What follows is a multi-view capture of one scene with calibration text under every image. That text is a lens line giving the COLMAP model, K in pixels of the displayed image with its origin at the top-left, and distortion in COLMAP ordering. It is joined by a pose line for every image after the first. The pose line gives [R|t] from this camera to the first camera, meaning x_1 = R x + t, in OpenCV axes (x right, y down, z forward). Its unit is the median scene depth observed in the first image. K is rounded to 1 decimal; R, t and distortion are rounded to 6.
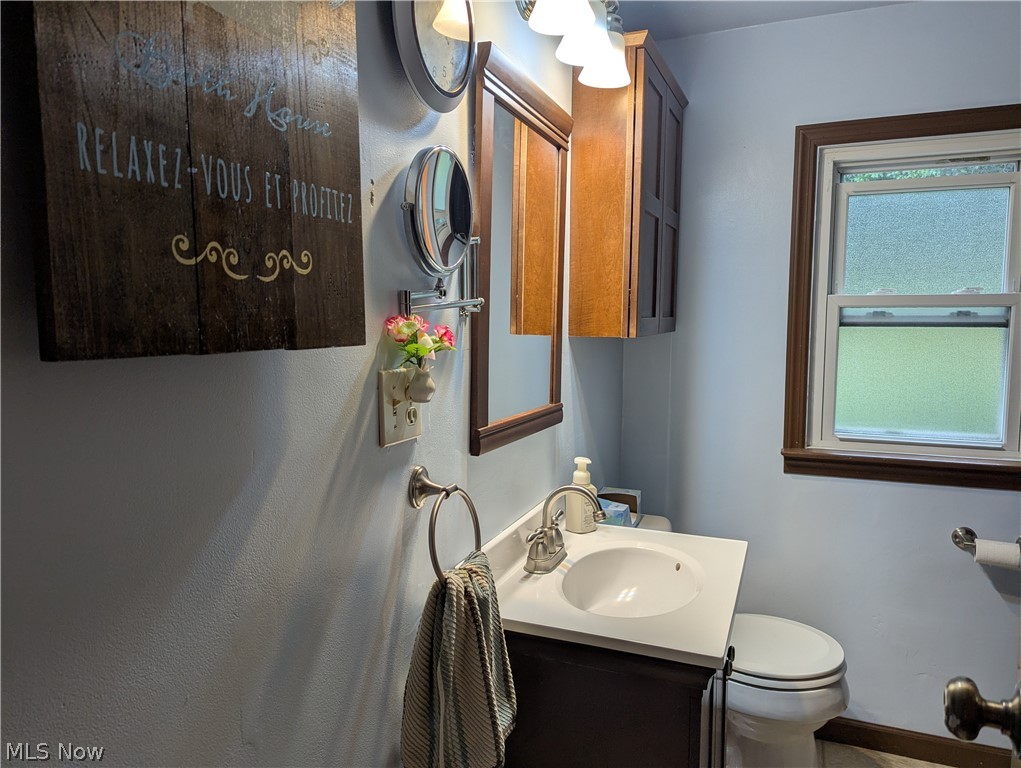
lens RADIAL K [[720.1, 0, 511.2], [0, 720.1, 390.2], [0, 0, 1]] dist [0.056342, -0.047465]
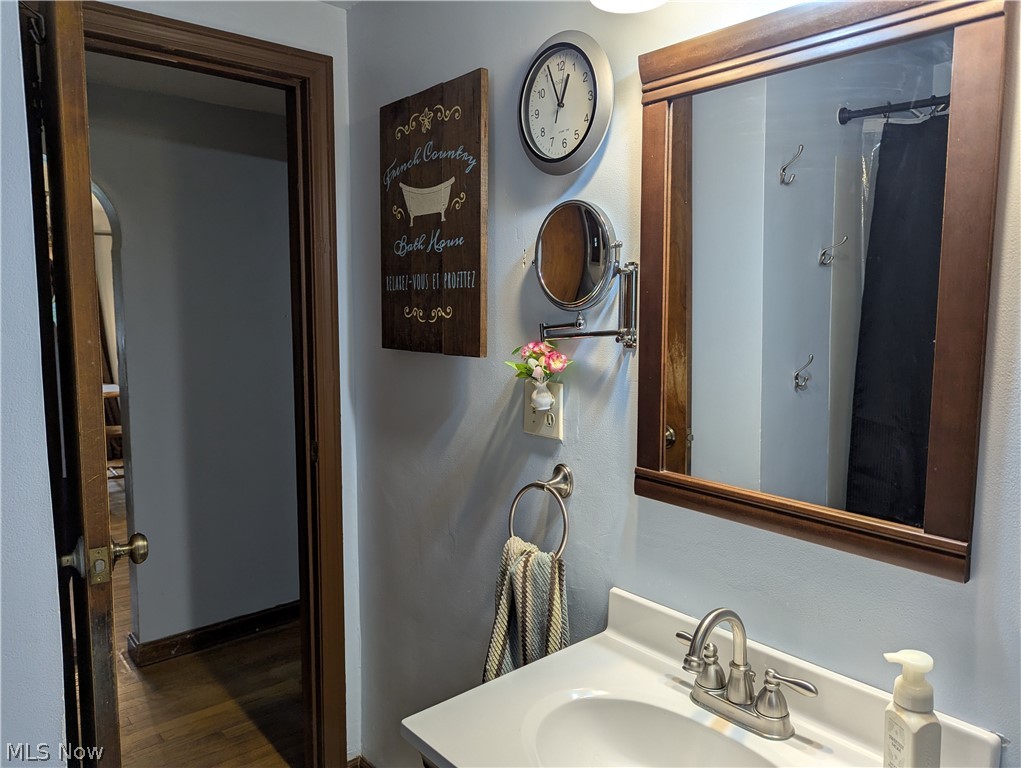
lens RADIAL K [[720.1, 0, 511.8], [0, 720.1, 378.3], [0, 0, 1]] dist [0.056342, -0.047465]
pose [[-0.466493, 0.088453, -0.880091, 0.498201], [-0.087893, 0.985428, 0.145628, -0.106648], [0.880147, 0.145288, -0.451920, 0.736480]]
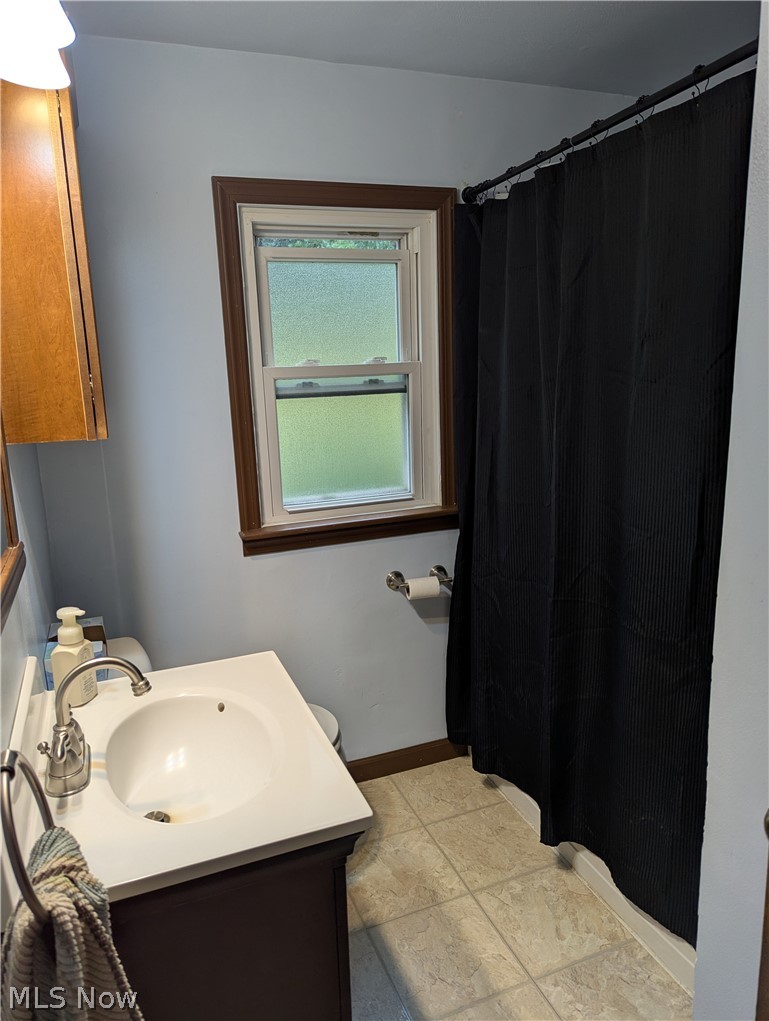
lens RADIAL K [[722.2, 0, 385.8], [0, 722.2, 513.5], [0, 0, 1]] dist [0.067511, -0.030321]
pose [[0.726410, -0.173376, 0.665033, -0.123591], [0.104276, 0.984258, 0.142699, -0.063977], [-0.679305, -0.034311, 0.733054, 0.190048]]
